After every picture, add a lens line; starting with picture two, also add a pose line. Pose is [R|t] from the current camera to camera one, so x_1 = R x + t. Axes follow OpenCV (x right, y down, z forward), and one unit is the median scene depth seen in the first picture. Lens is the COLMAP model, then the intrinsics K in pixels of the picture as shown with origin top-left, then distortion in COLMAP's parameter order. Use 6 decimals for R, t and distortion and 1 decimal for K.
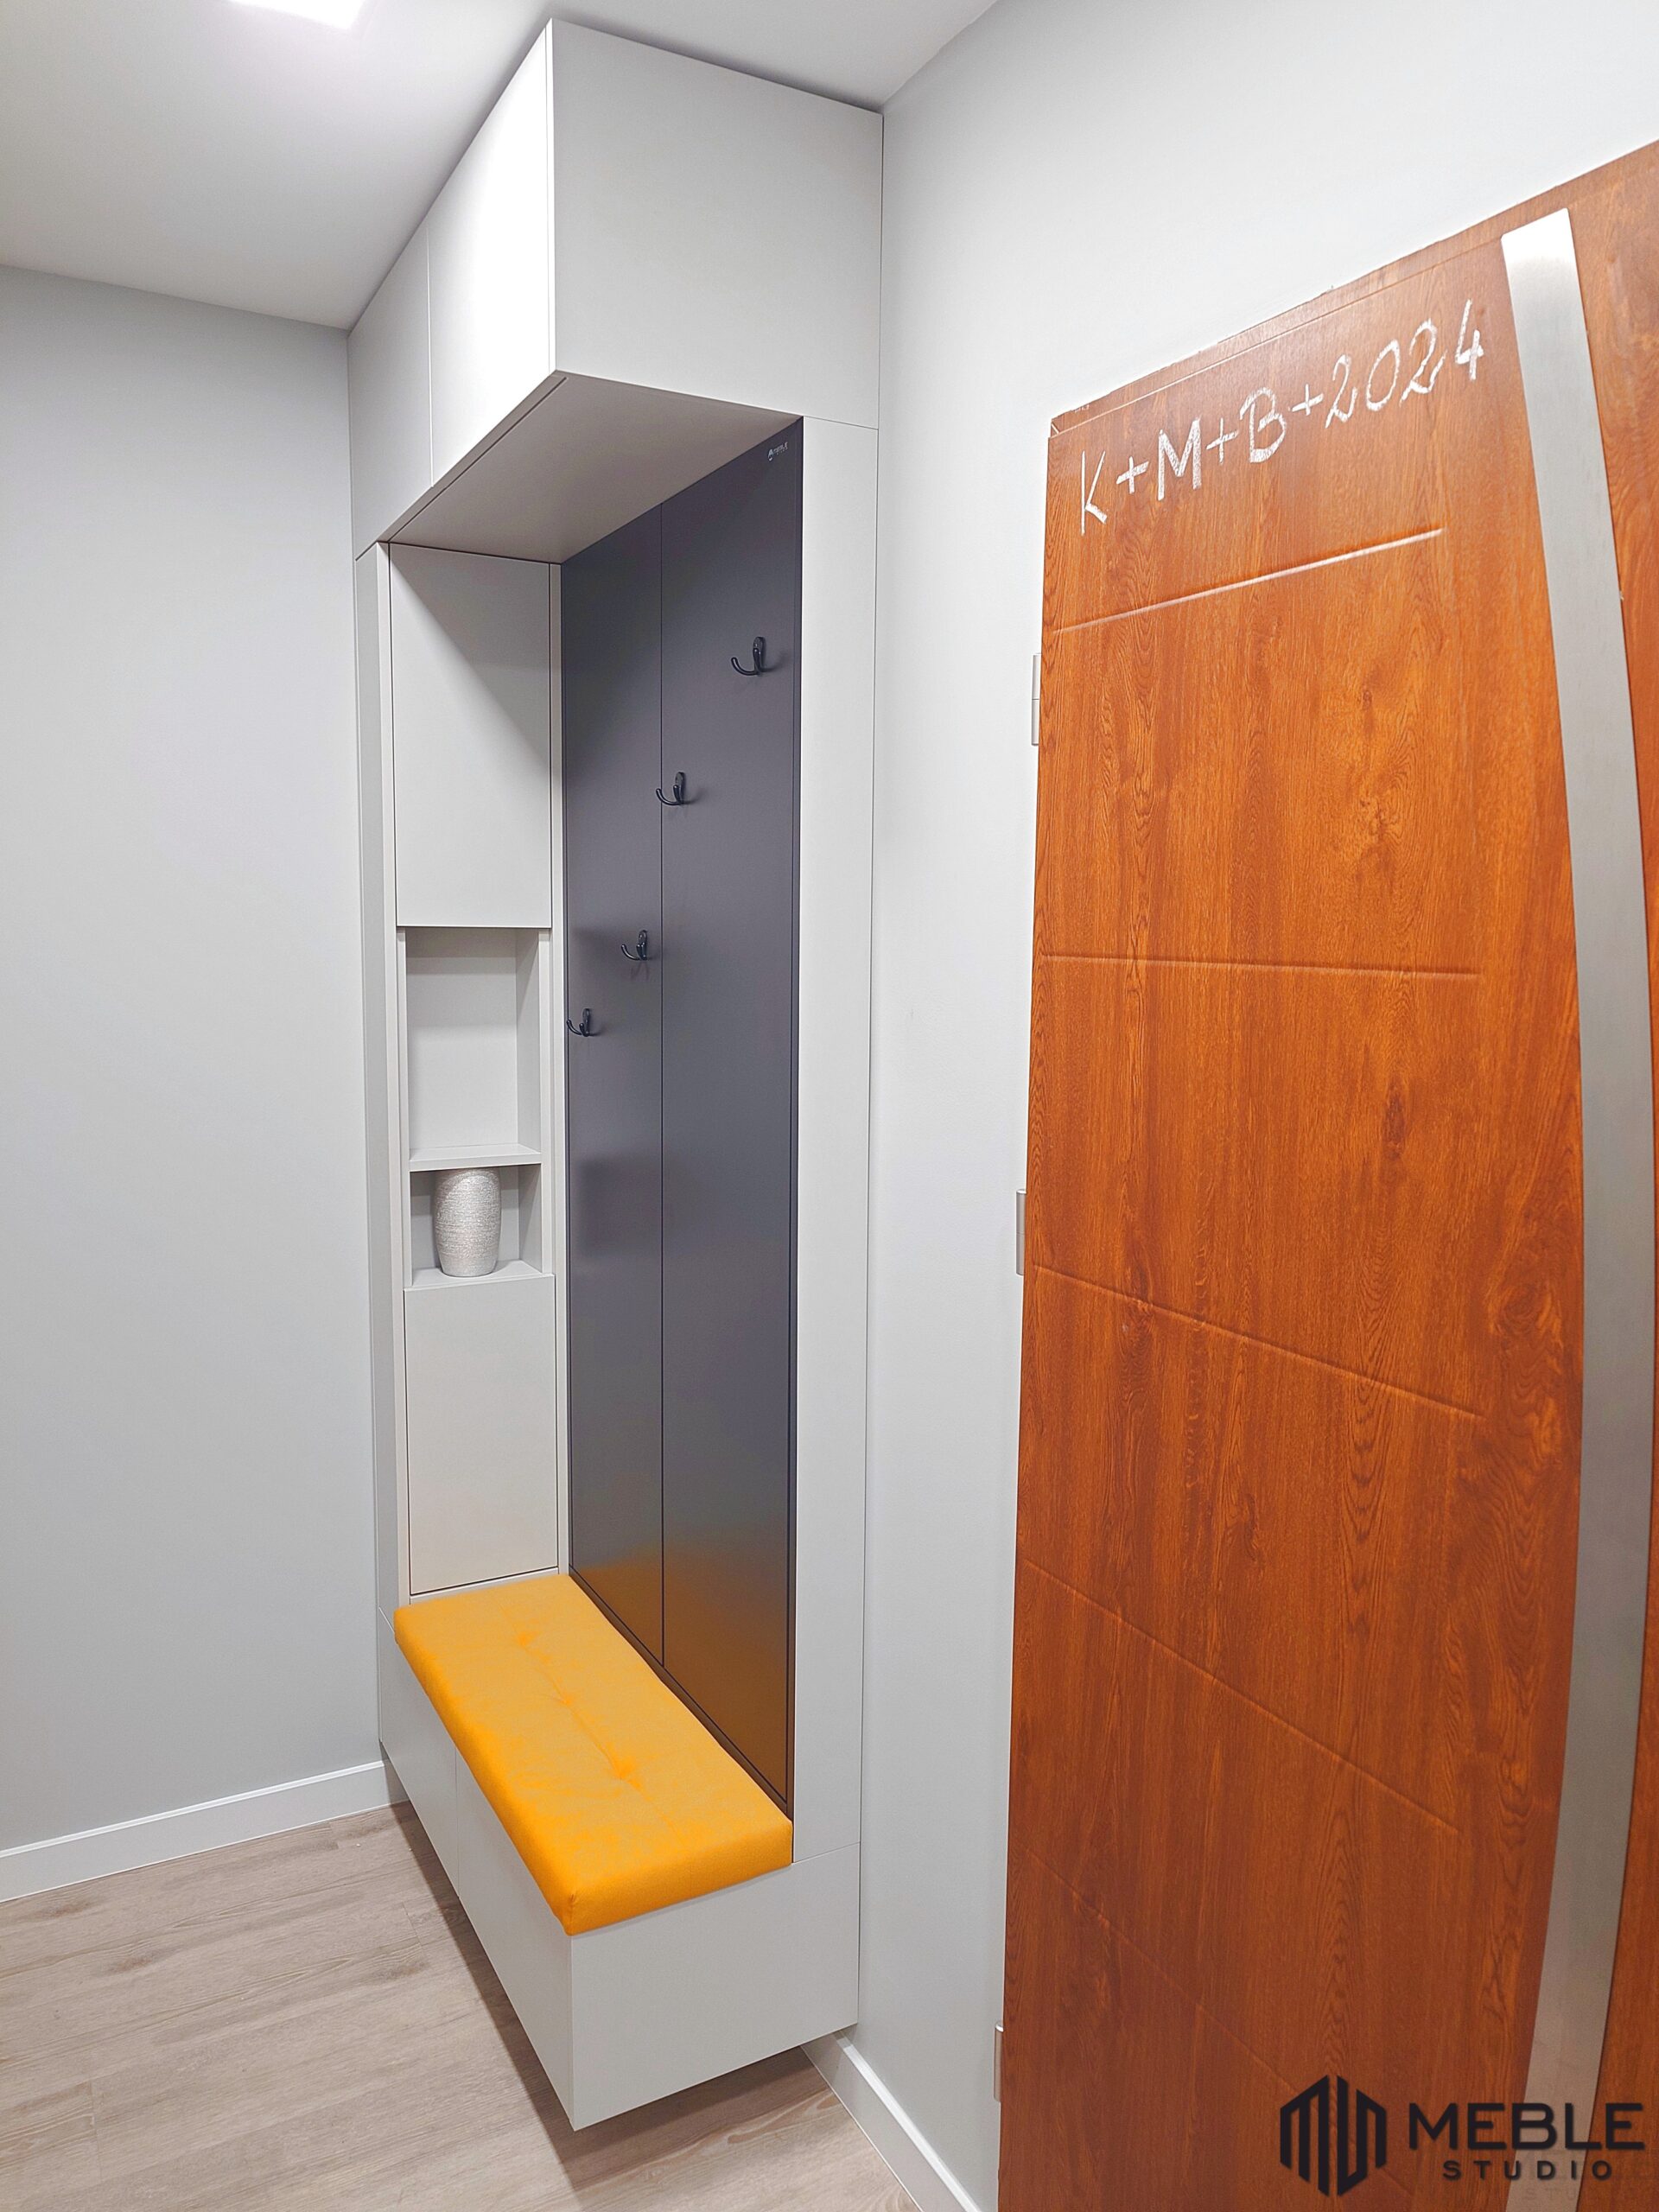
lens RADIAL K [[1565.7, 0, 829.5], [0, 1565.7, 1106.0], [0, 0, 1]] dist [-0.004965, 0.001701]
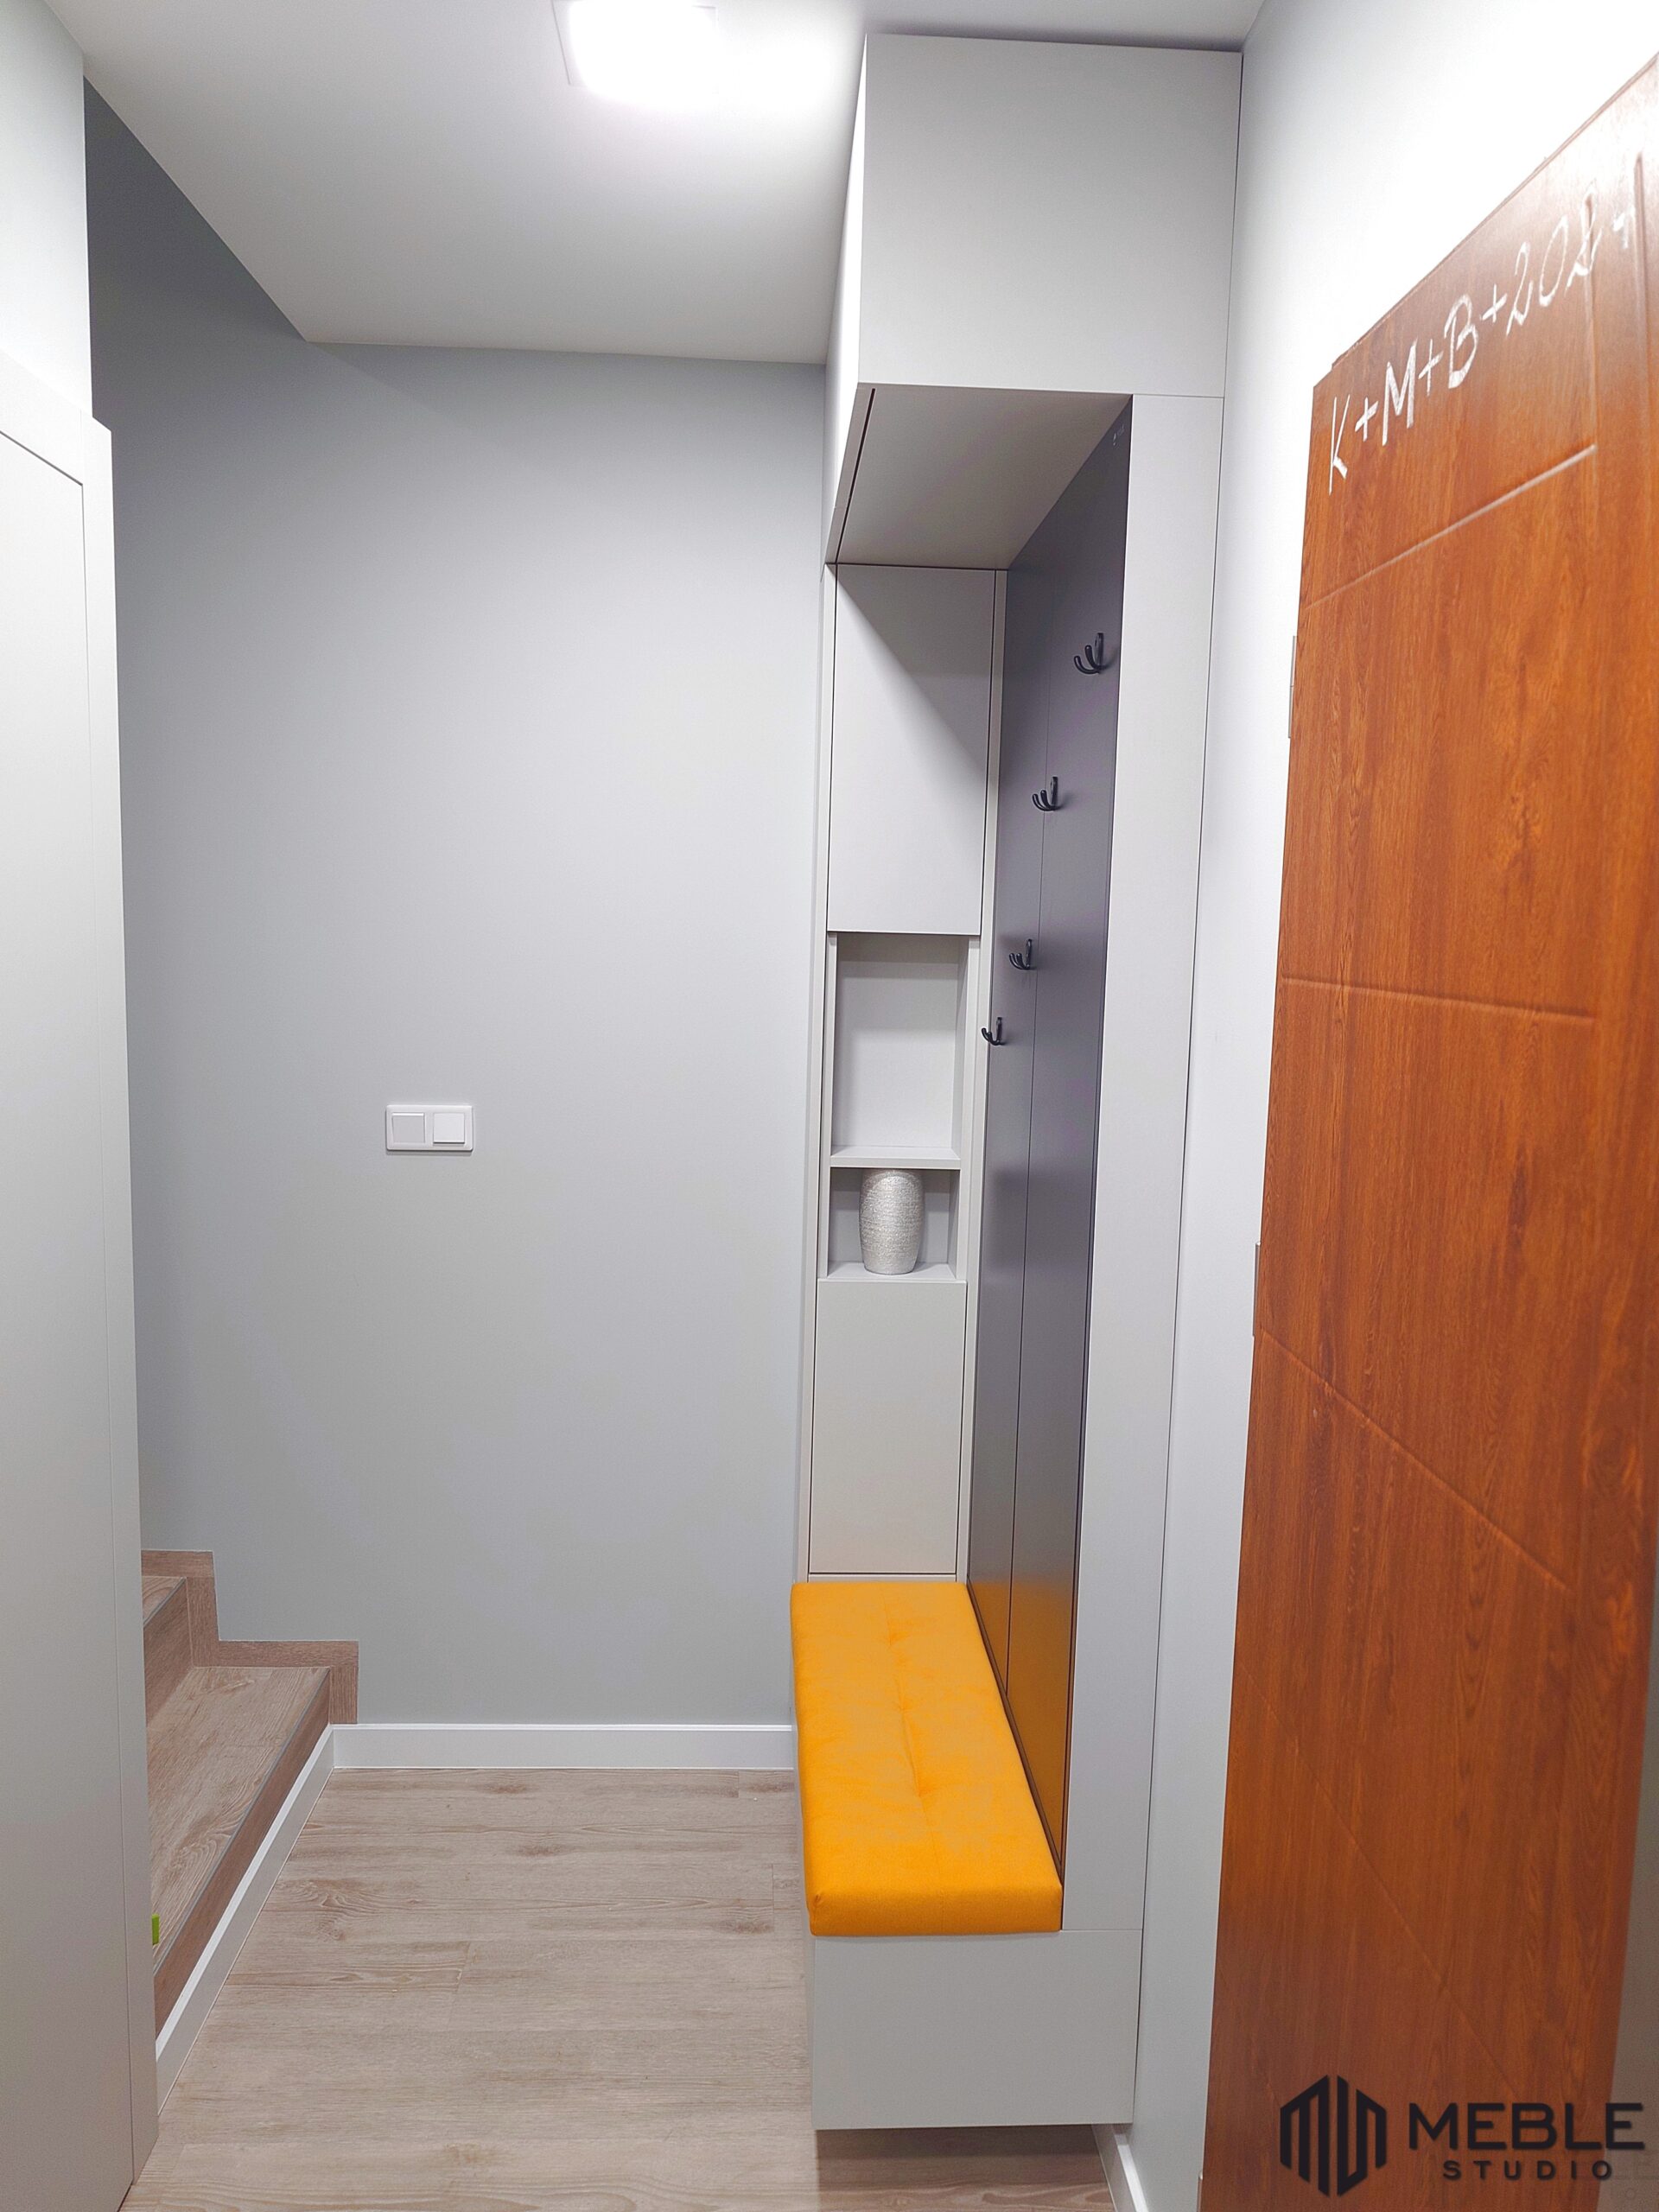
lens RADIAL K [[1566.0, 0, 829.0], [0, 1566.0, 1099.2], [0, 0, 1]] dist [-0.001343, -0.003335]
pose [[0.898757, 0.063009, -0.433897, 0.314548], [-0.066173, 0.997777, 0.007826, -0.019373], [0.433426, 0.021679, 0.900929, 0.107414]]
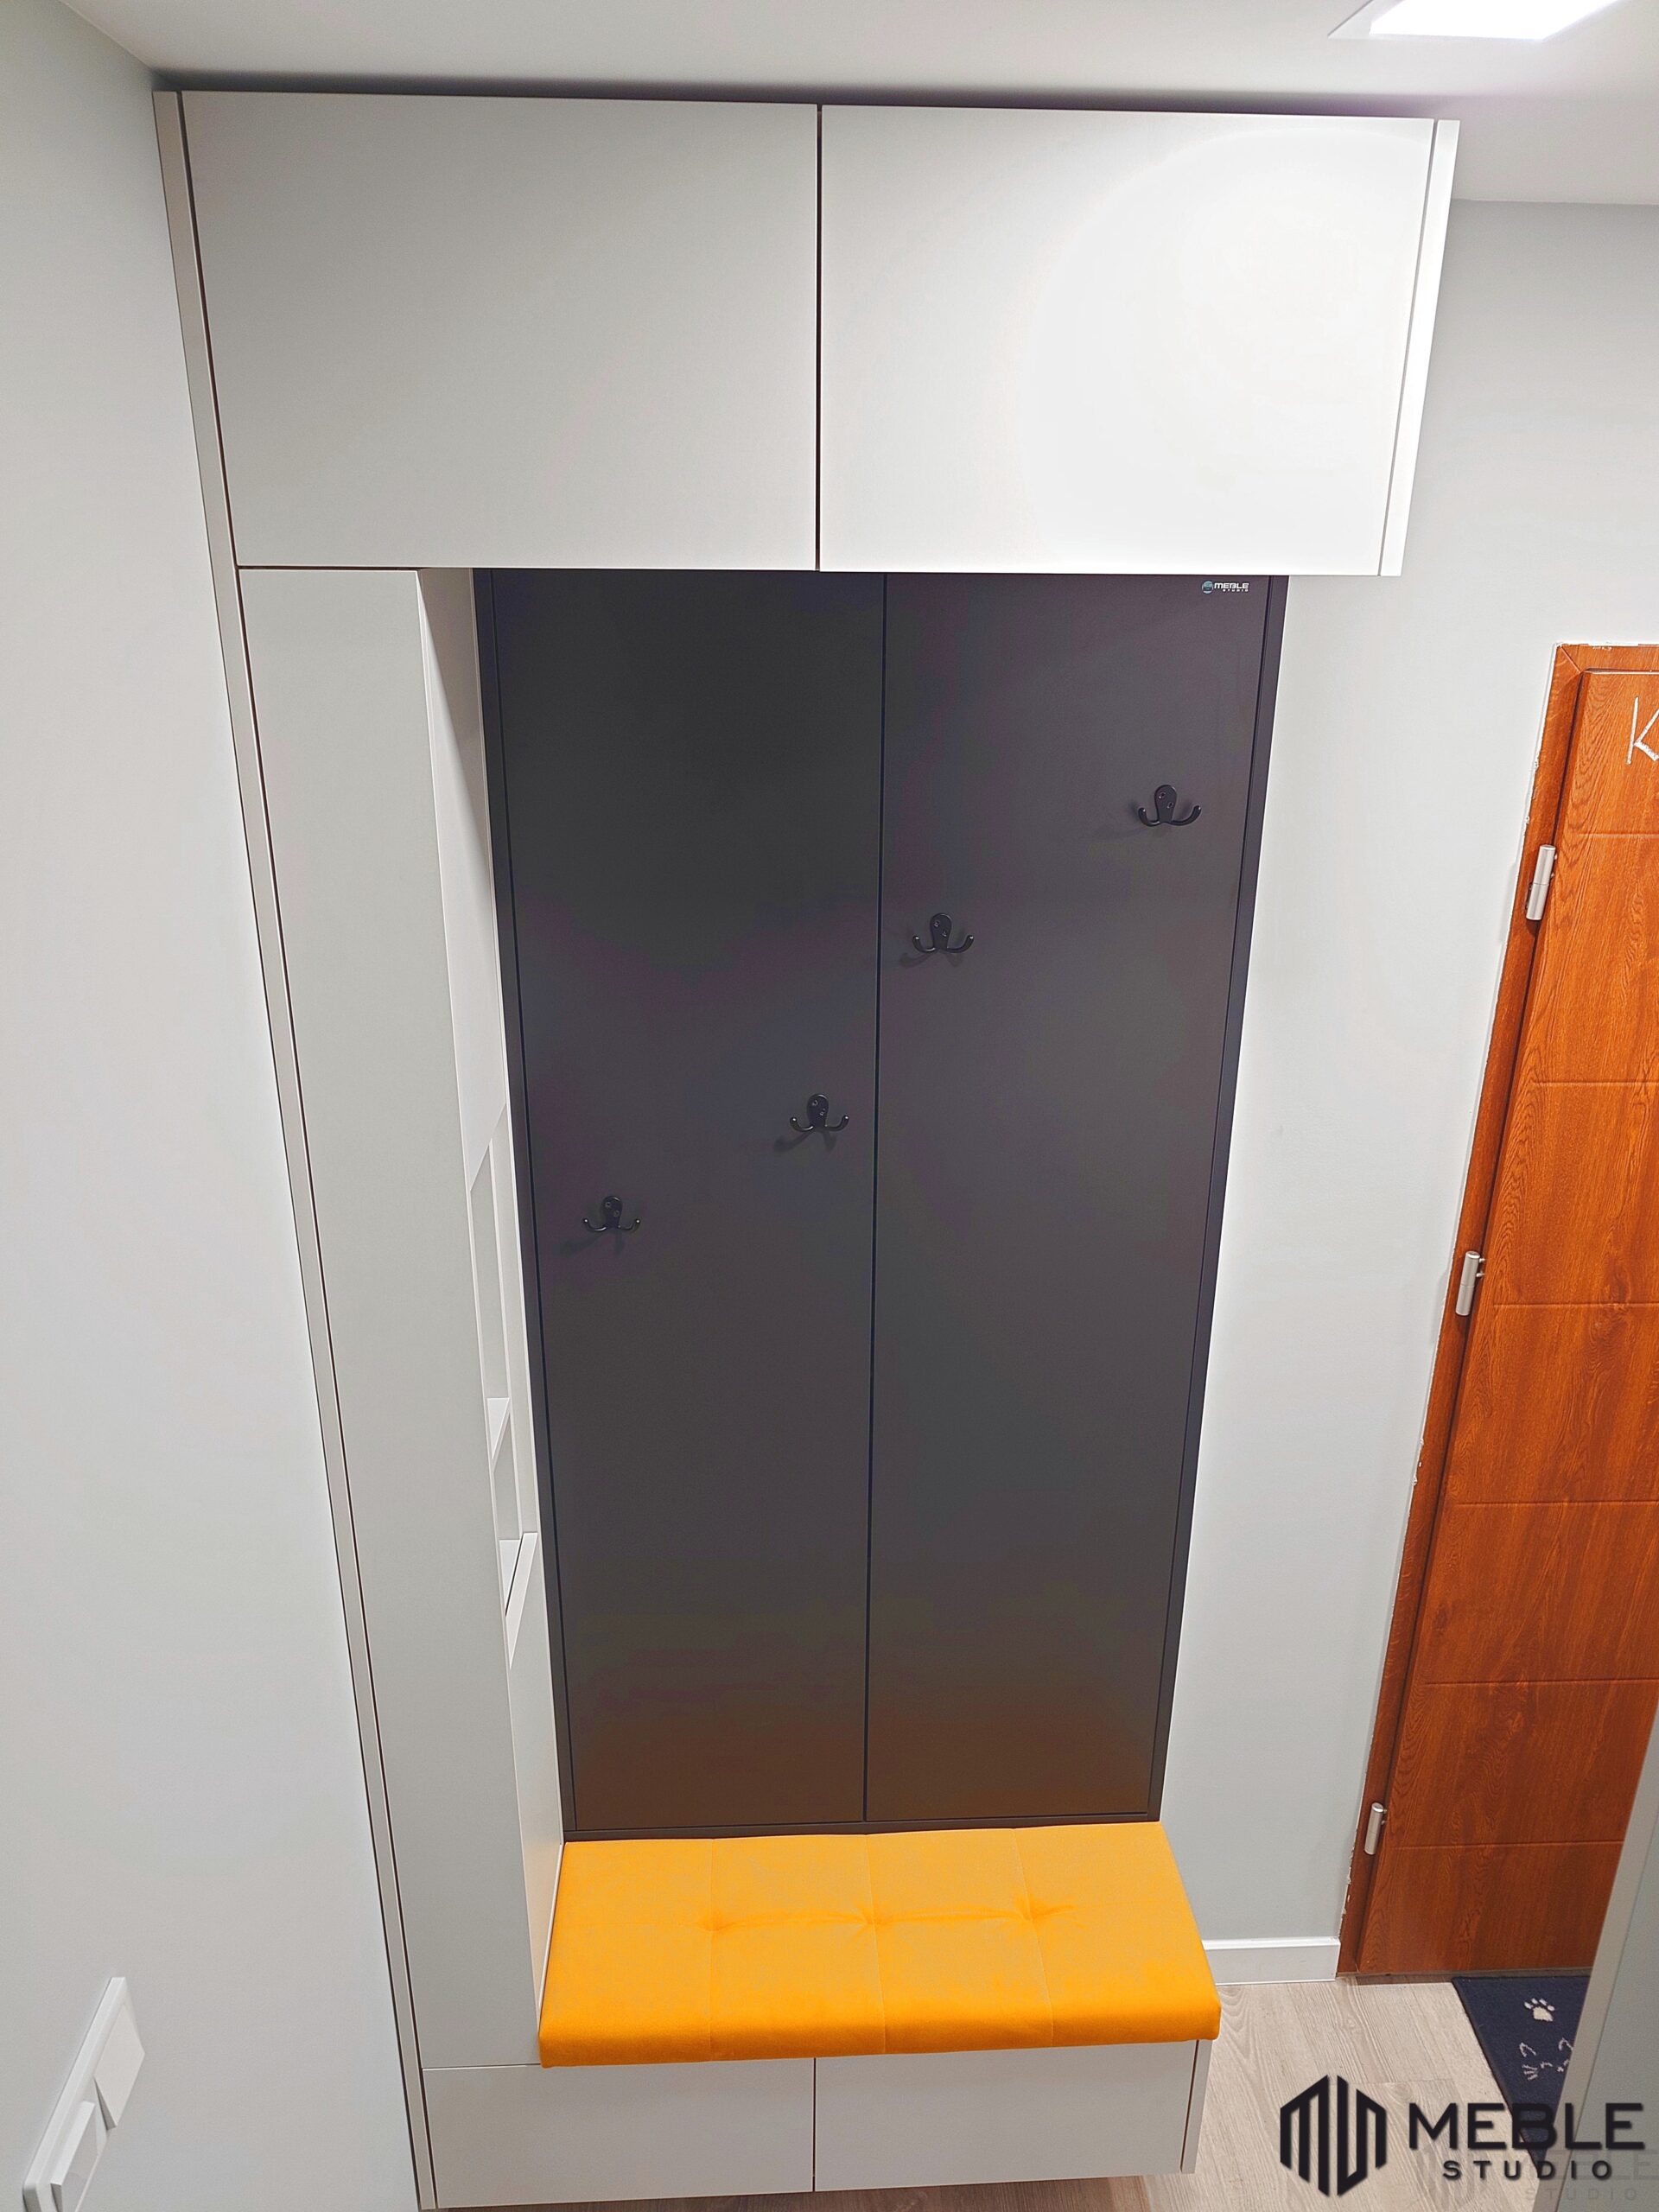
lens RADIAL K [[1565.7, 0, 829.5], [0, 1565.7, 1106.0], [0, 0, 1]] dist [-0.004965, 0.001701]
pose [[0.432612, -0.324396, 0.841198, -1.264791], [0.099204, 0.944488, 0.313210, -0.569562], [-0.896106, -0.052049, 0.440778, 1.022022]]
